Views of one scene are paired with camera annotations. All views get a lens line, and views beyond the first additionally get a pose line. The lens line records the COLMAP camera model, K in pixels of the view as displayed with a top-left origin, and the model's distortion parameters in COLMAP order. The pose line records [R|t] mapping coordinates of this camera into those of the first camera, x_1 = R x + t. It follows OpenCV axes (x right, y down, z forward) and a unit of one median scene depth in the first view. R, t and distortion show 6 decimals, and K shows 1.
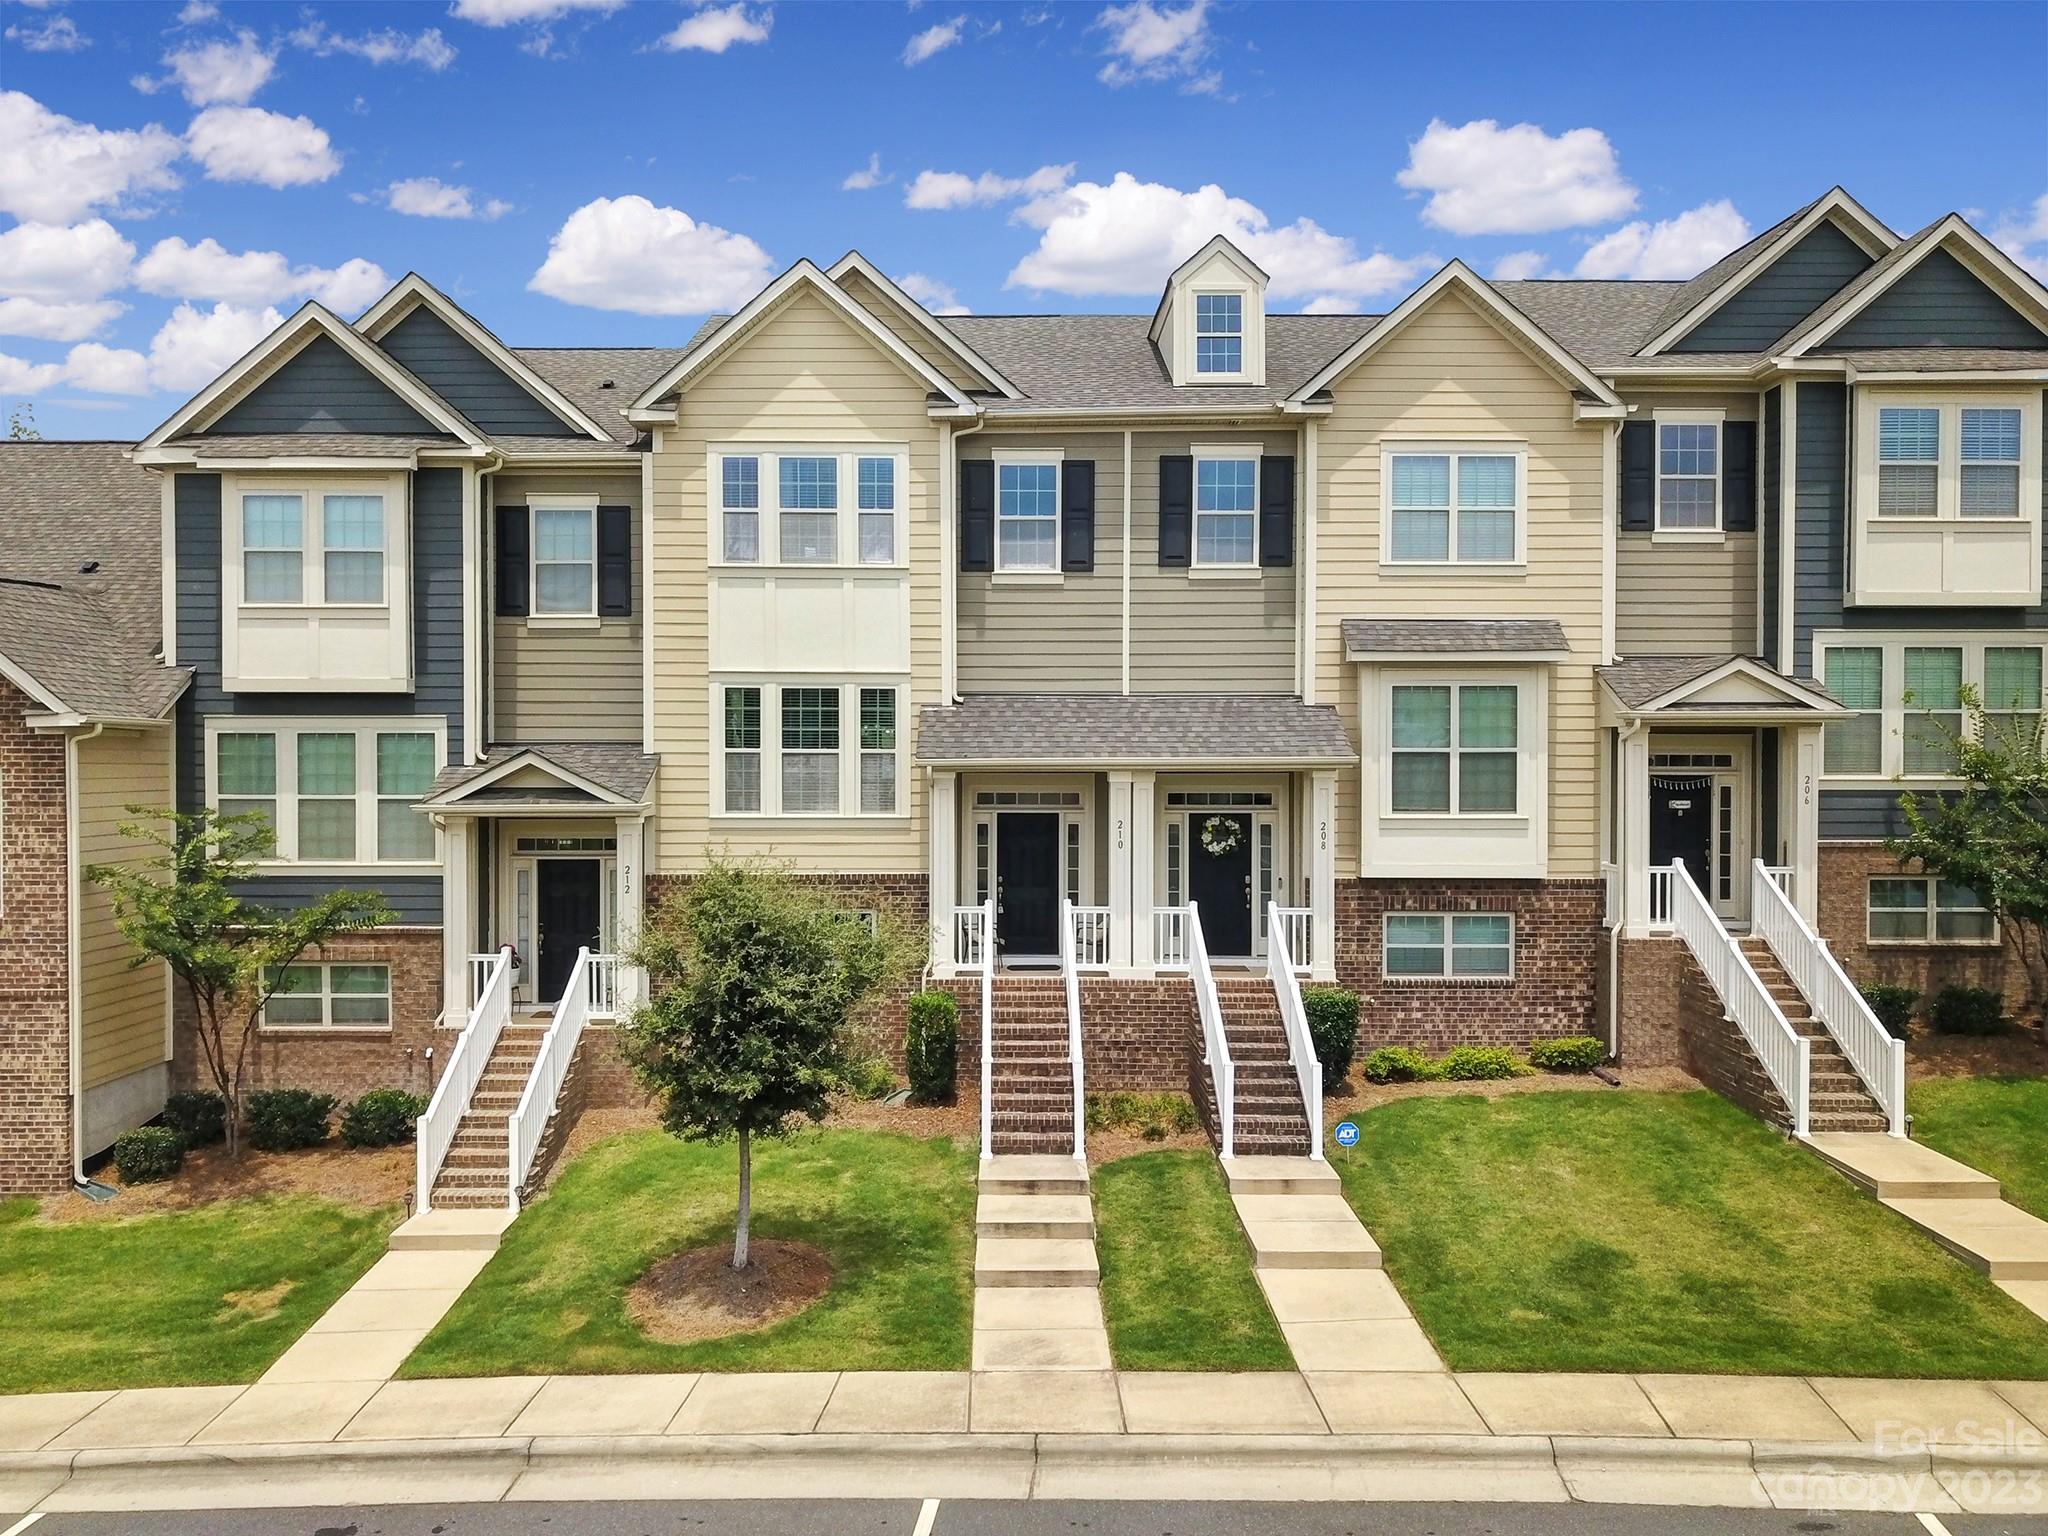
lens RADIAL K [[1573.5, 0, 1011.3], [0, 1573.5, 792.2], [0, 0, 1]] dist [0.016664, -0.022821]
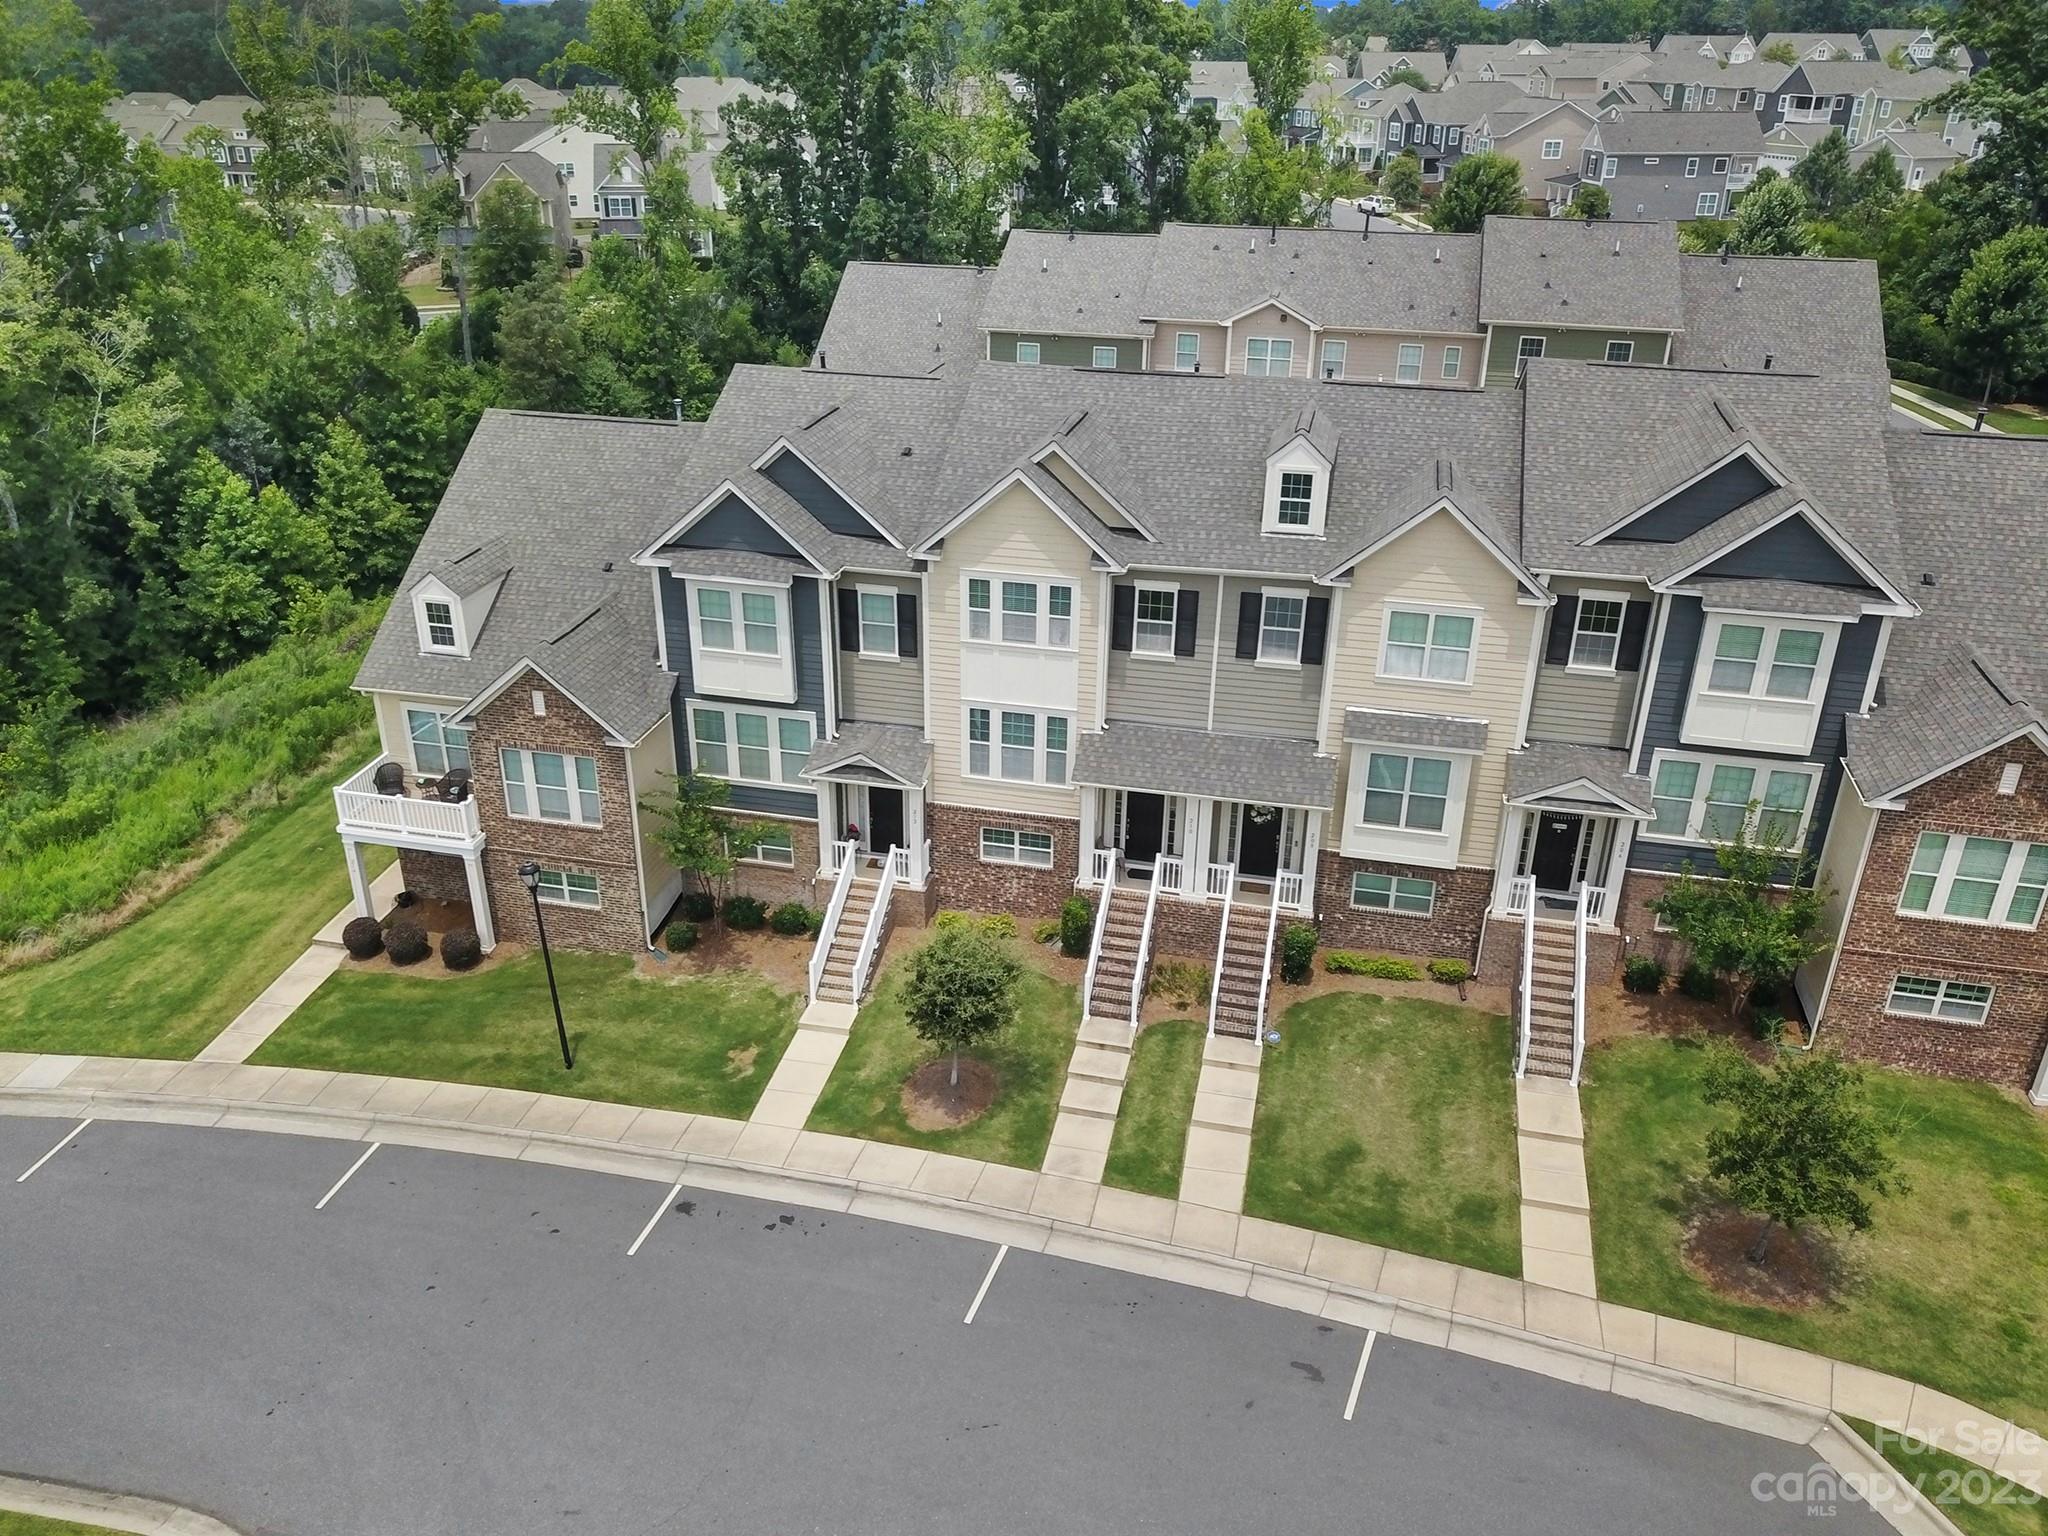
lens RADIAL K [[1573.5, 0, 1010.0], [0, 1573.5, 789.2], [0, 0, 1]] dist [0.016664, -0.022821]
pose [[0.972696, 0.109384, -0.204687, 0.216849], [-0.013789, 0.907644, 0.419514, -0.703999], [0.231671, -0.405237, 0.884371, -0.522400]]
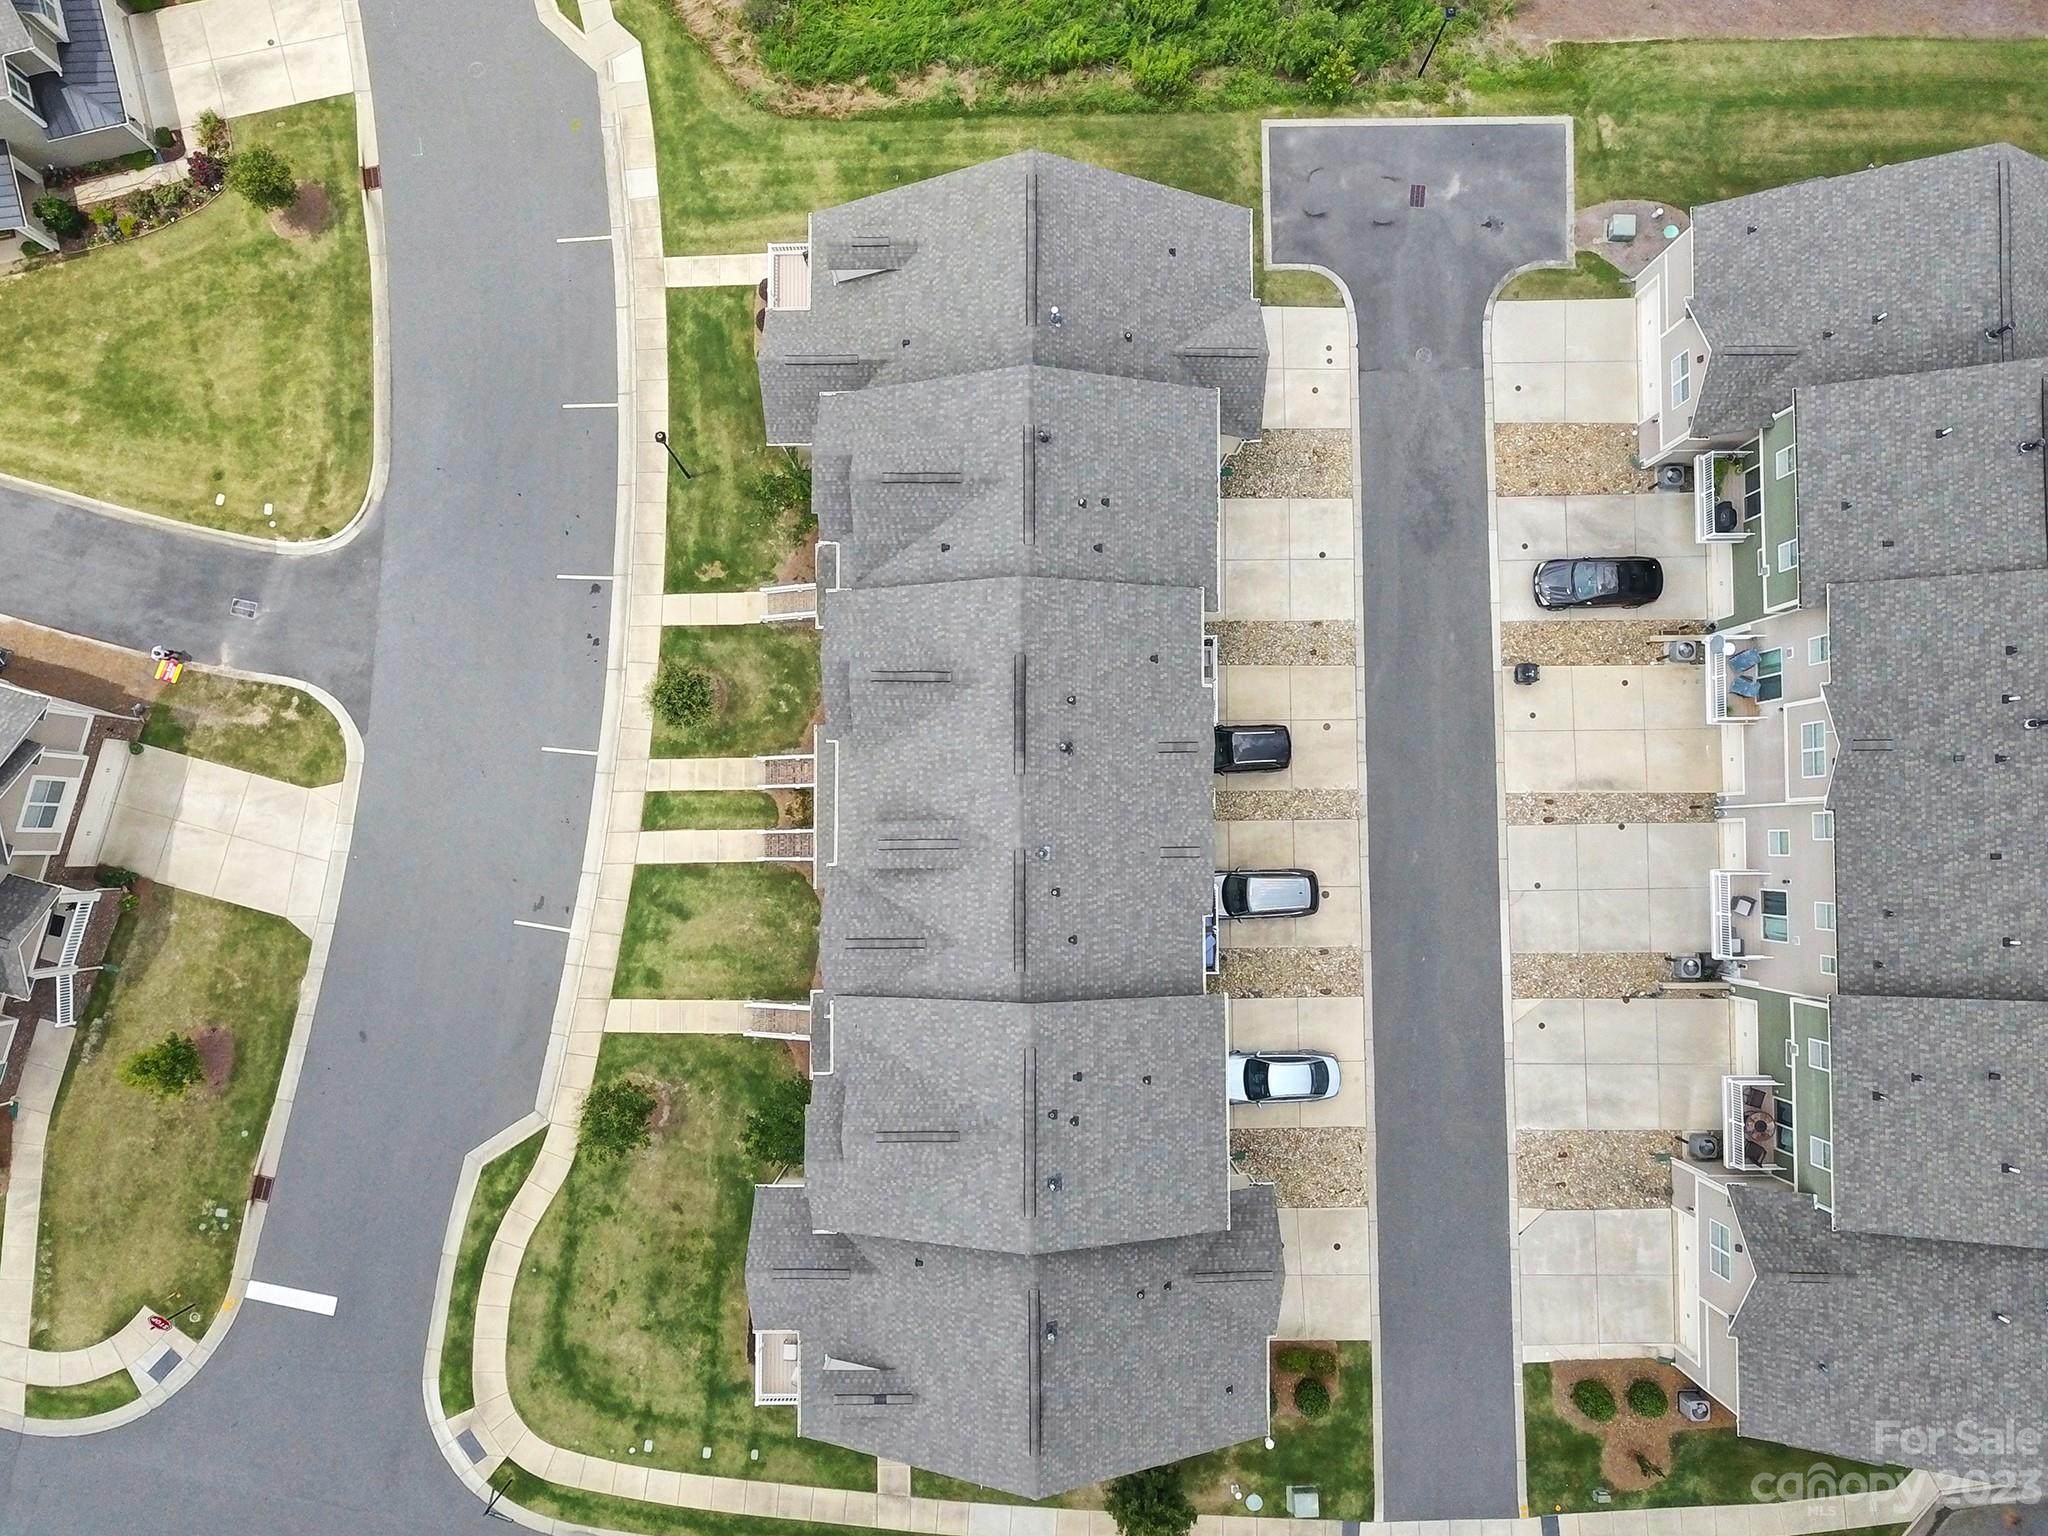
lens RADIAL K [[1573.5, 0, 1040.2], [0, 1573.5, 780.6], [0, 0, 1]] dist [0.016664, -0.022821]
pose [[0.003362, 0.999048, -0.043492, 0.146896], [-0.018806, 0.043548, 0.998874, -2.594896], [0.999817, -0.002540, 0.018935, 1.281851]]
